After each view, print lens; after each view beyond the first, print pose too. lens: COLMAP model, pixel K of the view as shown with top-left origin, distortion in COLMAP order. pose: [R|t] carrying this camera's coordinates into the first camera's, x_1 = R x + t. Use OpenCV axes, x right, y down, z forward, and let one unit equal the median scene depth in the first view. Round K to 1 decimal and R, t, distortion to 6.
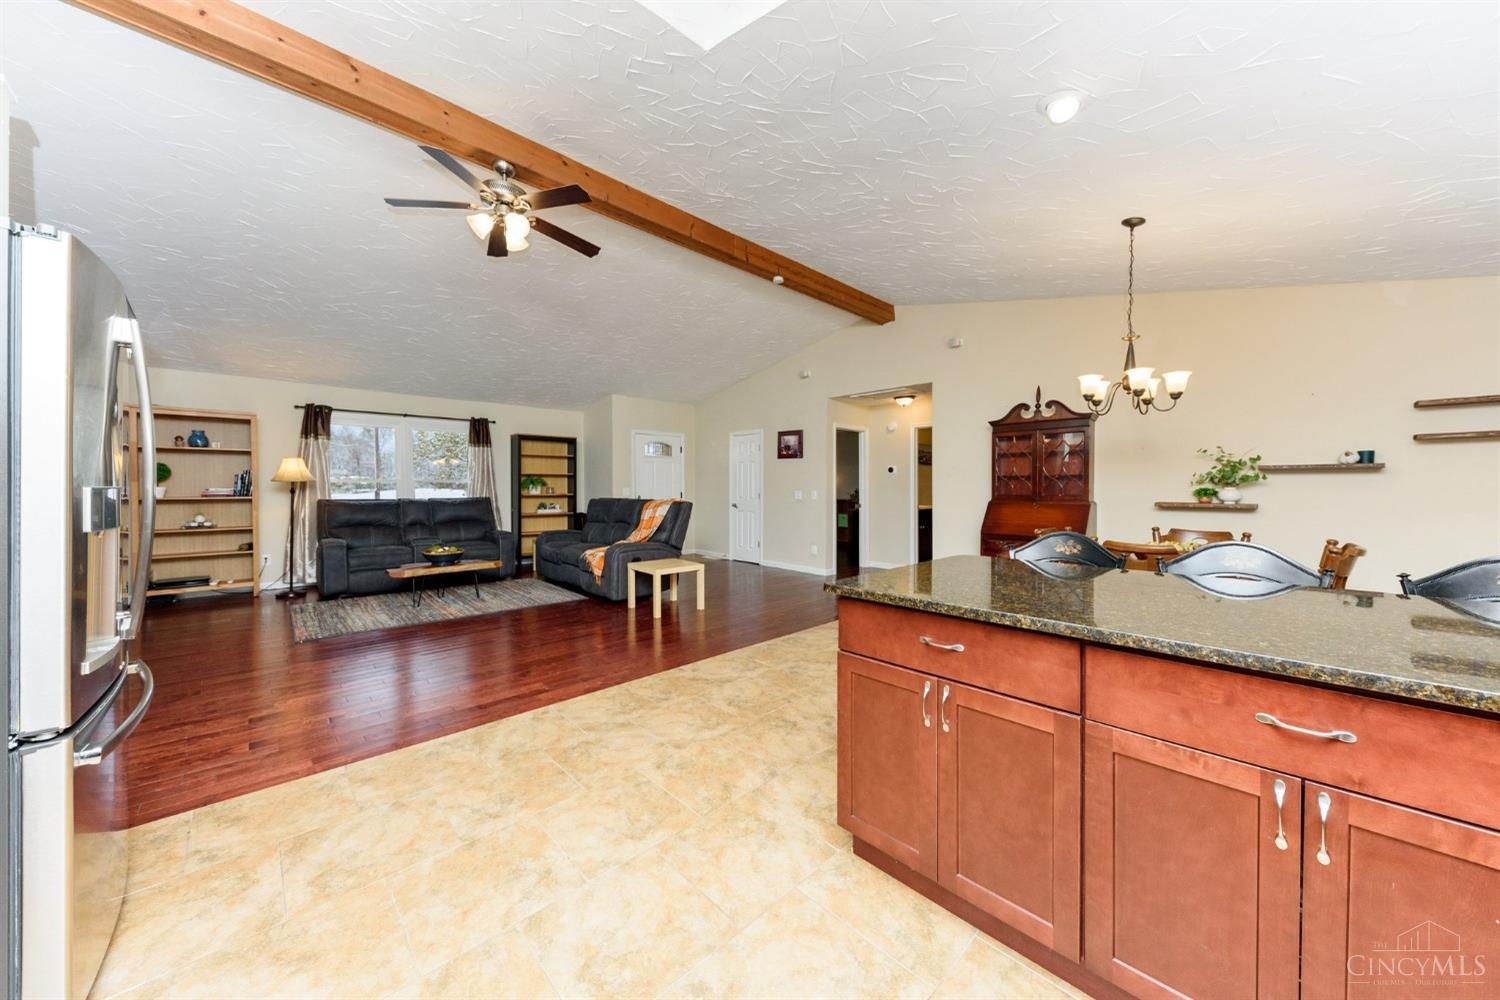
lens RADIAL K [[519.2, 0, 748.1], [0, 519.2, 497.6], [0, 0, 1]] dist [0.002303, -0.001268]
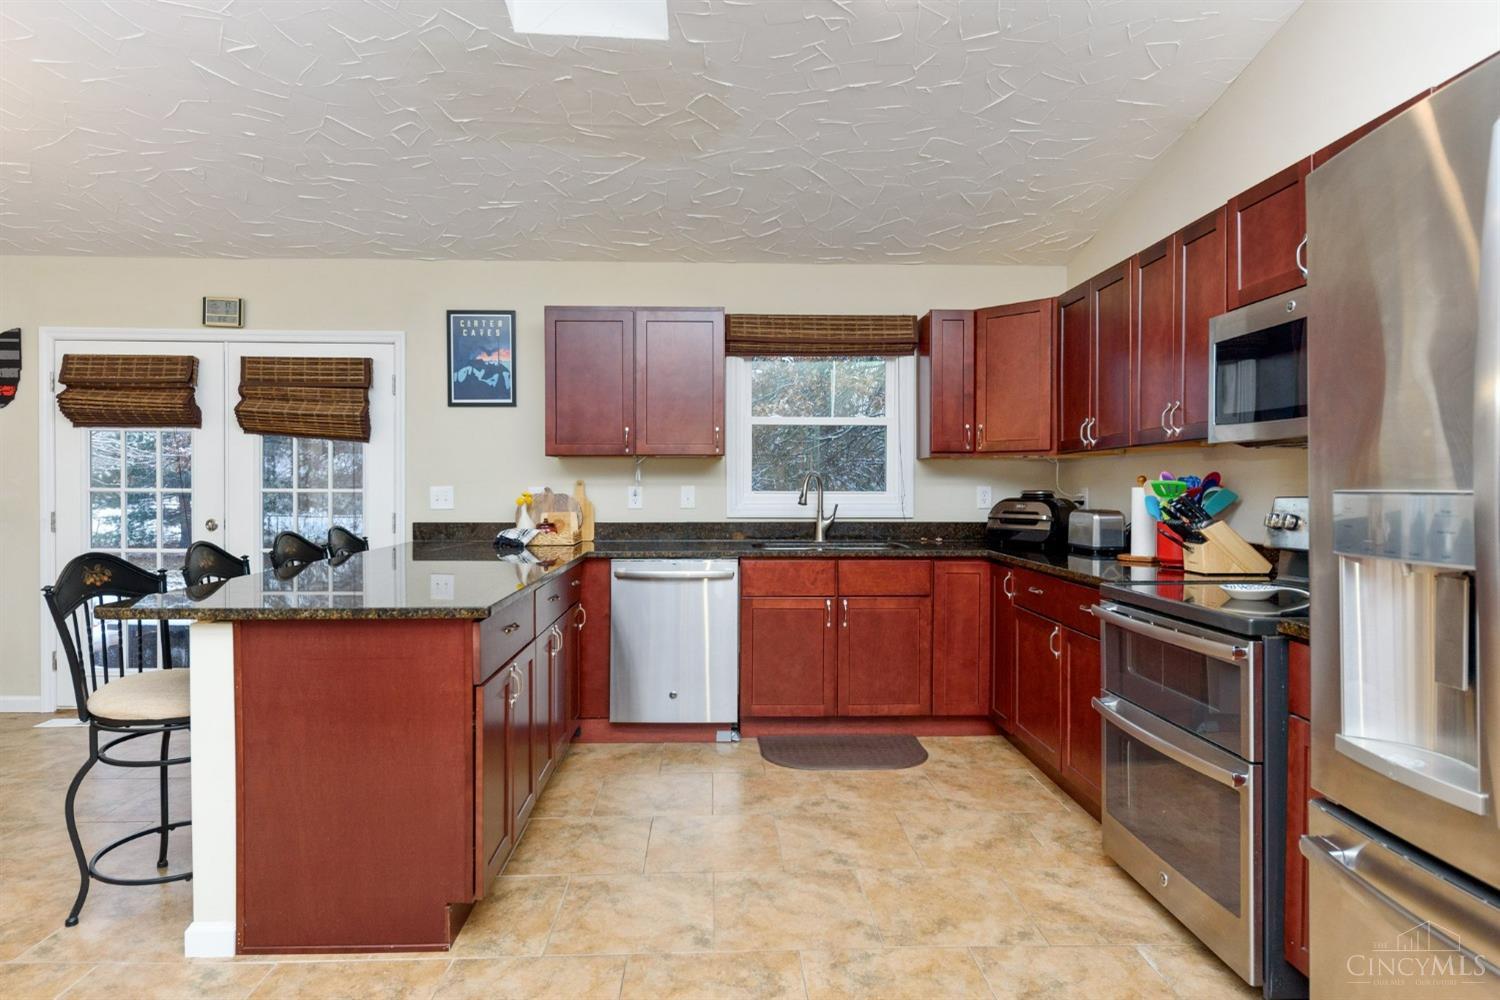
lens RADIAL K [[829.1, 0, 747.5], [0, 829.1, 494.3], [0, 0, 1]] dist [0.004357, -0.008895]
pose [[-0.751219, -0.008774, 0.659994, -0.296962], [0.011940, 0.999567, 0.026879, -0.011942], [-0.659945, 0.028072, -0.750789, 0.500407]]
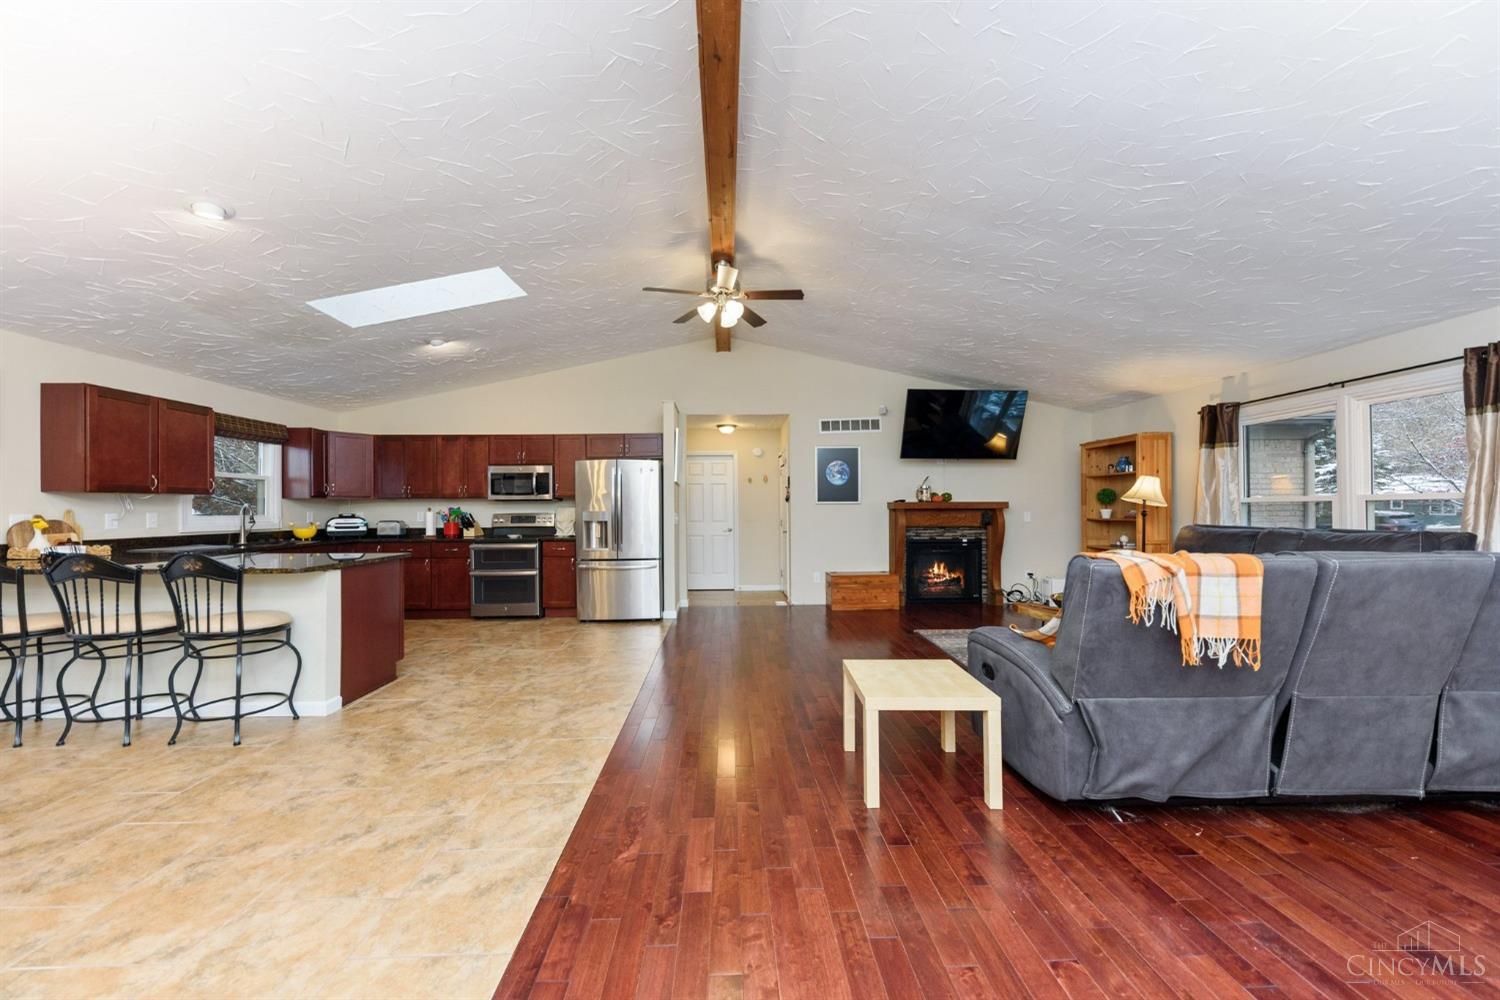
lens RADIAL K [[519.2, 0, 738.6], [0, 519.2, 505.1], [0, 0, 1]] dist [0.002303, -0.001268]
pose [[-0.674778, -0.003853, -0.738011, 0.262194], [-0.011175, 0.999925, 0.004998, -0.024289], [0.737937, 0.011619, -0.674770, 1.089360]]
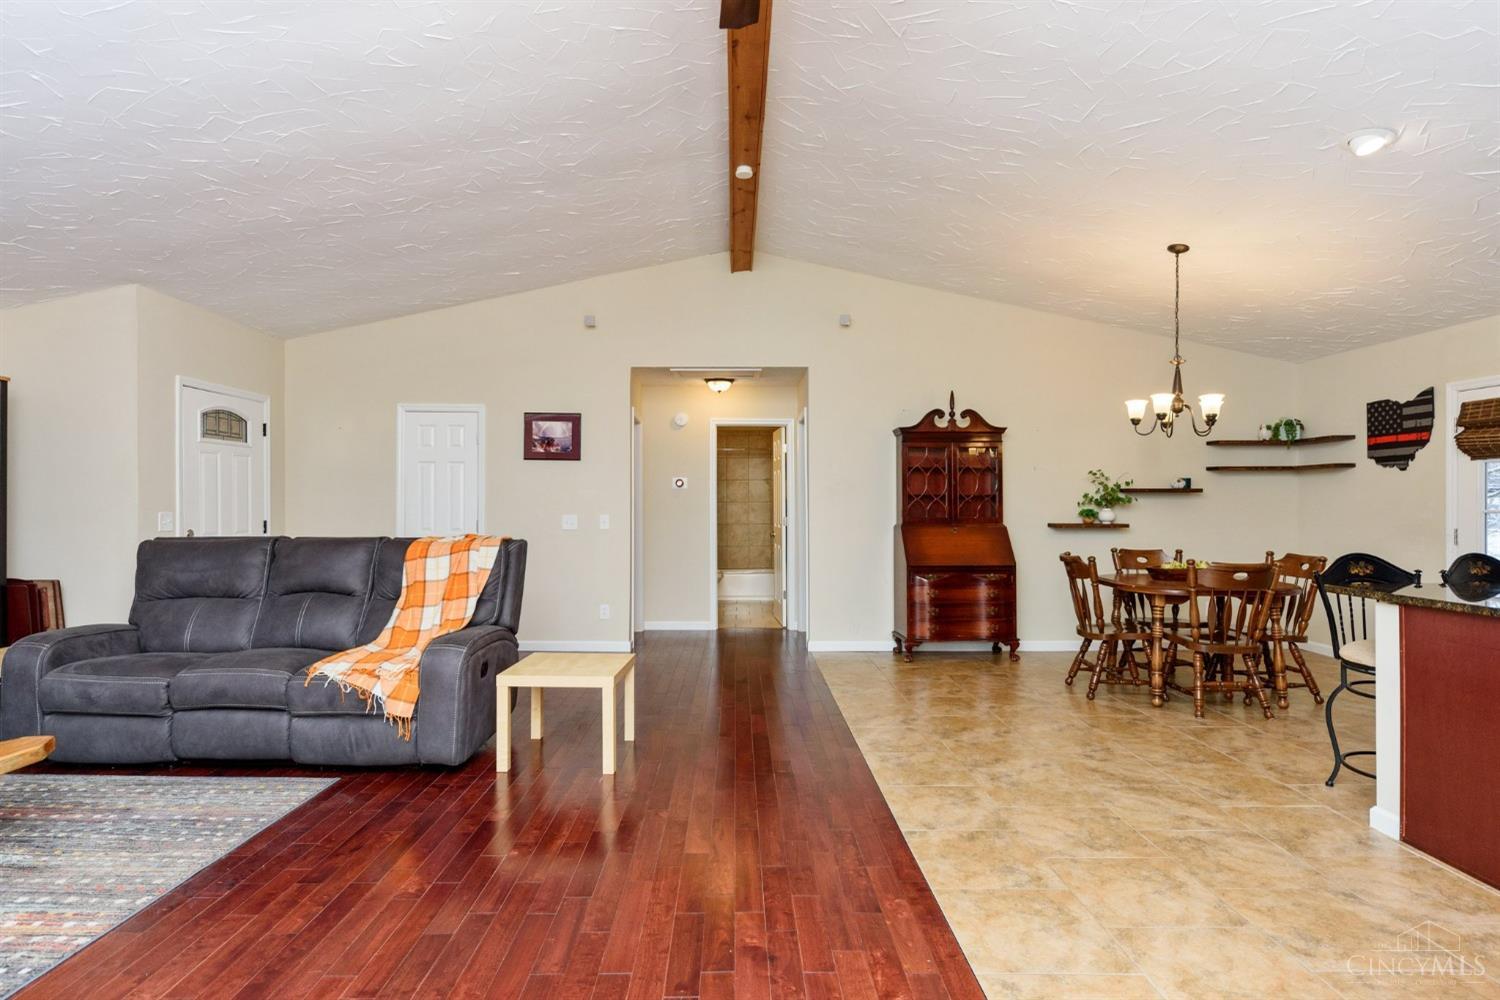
lens RADIAL K [[763.2, 0, 742.5], [0, 763.2, 505.9], [0, 0, 1]] dist [0.013783, -0.010538]
pose [[0.686314, -0.000915, 0.727305, -0.528591], [0.016694, 0.999756, -0.014496, -0.010332], [-0.727114, 0.022090, 0.686161, 0.338704]]
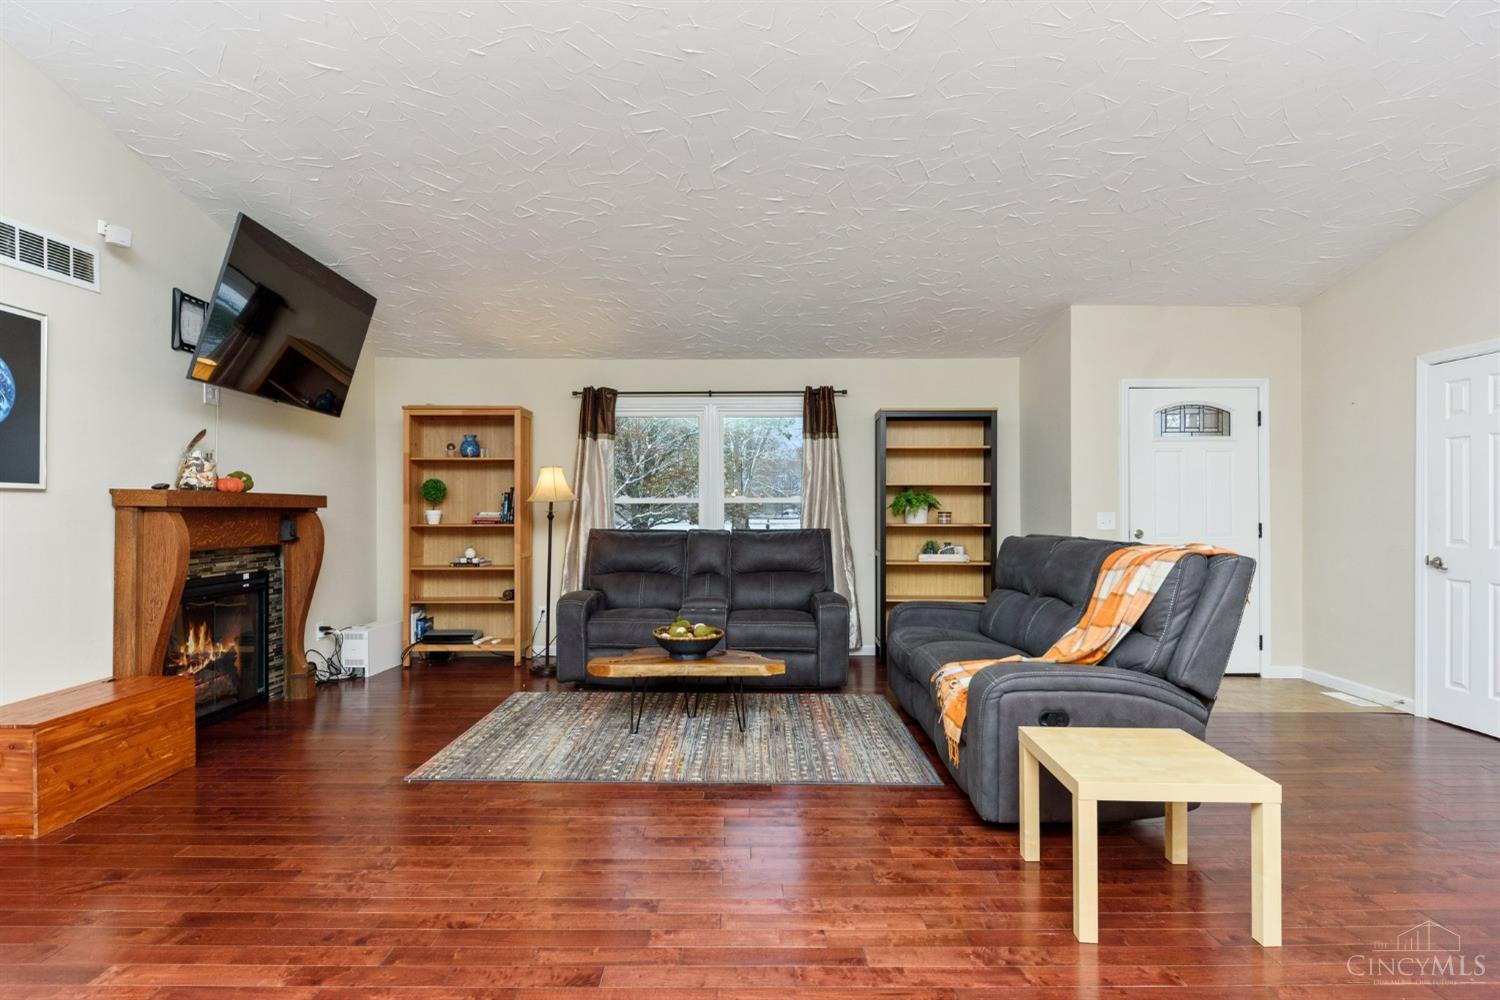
lens RADIAL K [[763.2, 0, 746.1], [0, 763.2, 509.7], [0, 0, 1]] dist [0.013783, -0.010538]
pose [[0.723764, -0.002667, -0.690042, -0.008910], [-0.014474, 0.999714, -0.019045, -0.006339], [0.689896, 0.023772, 0.723518, 0.457967]]
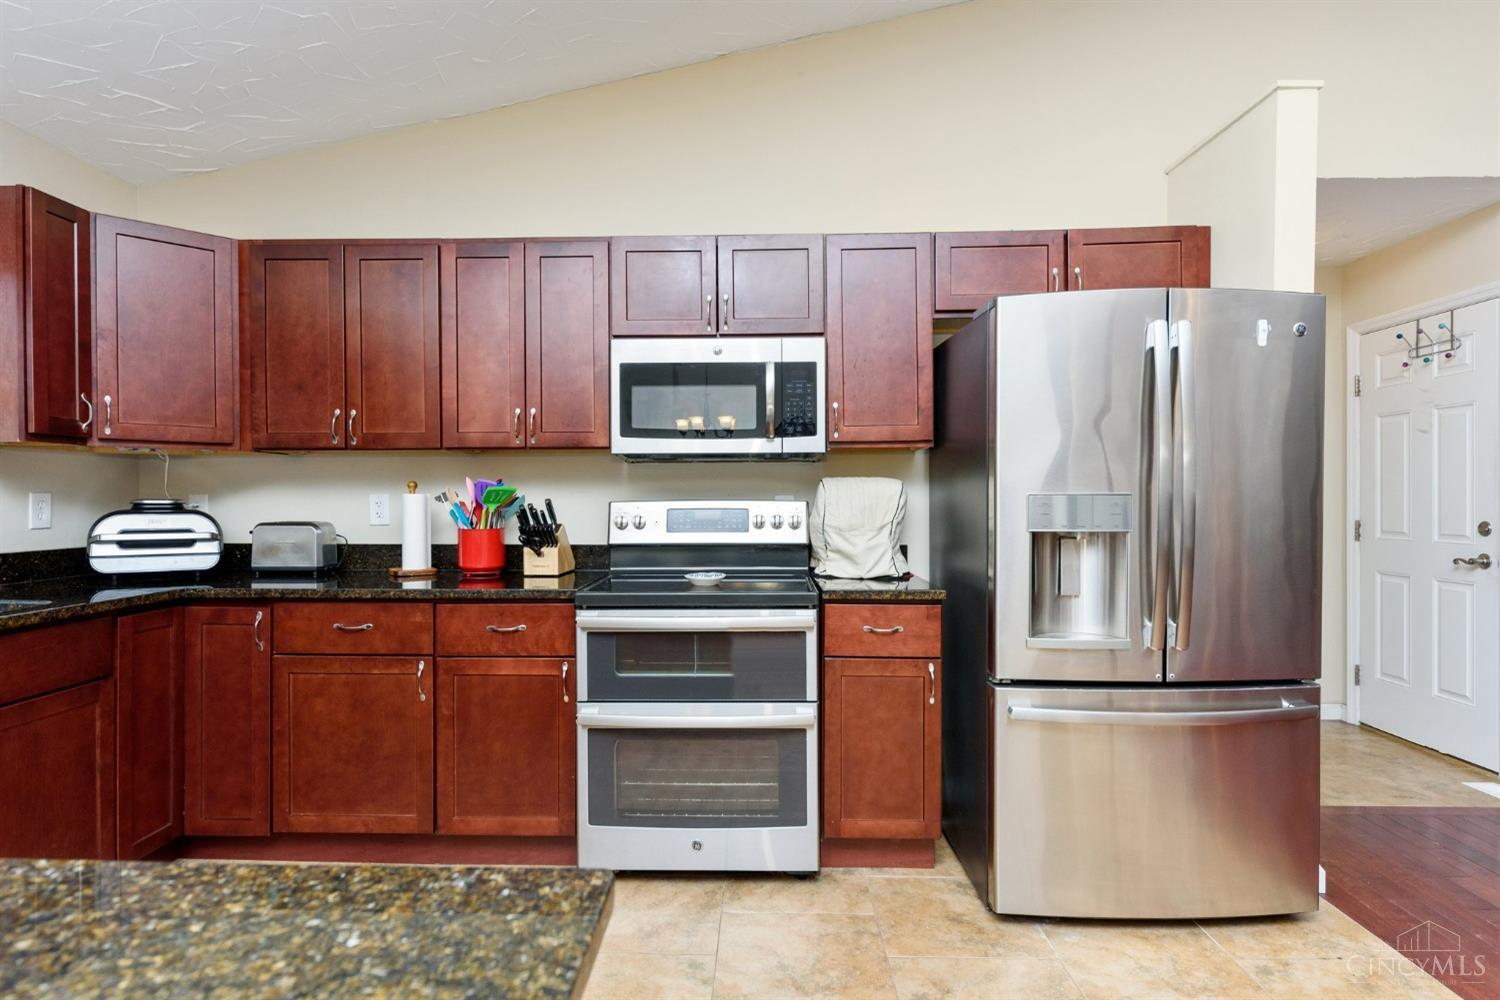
lens RADIAL K [[805.2, 0, 743.2], [0, 805.2, 499.9], [0, 0, 1]] dist [0.005160, -0.007371]
pose [[-0.711815, 0.001233, -0.702366, 0.109285], [-0.015379, 0.999731, 0.017341, -0.005886], [0.702199, 0.023145, -0.711605, 0.390571]]
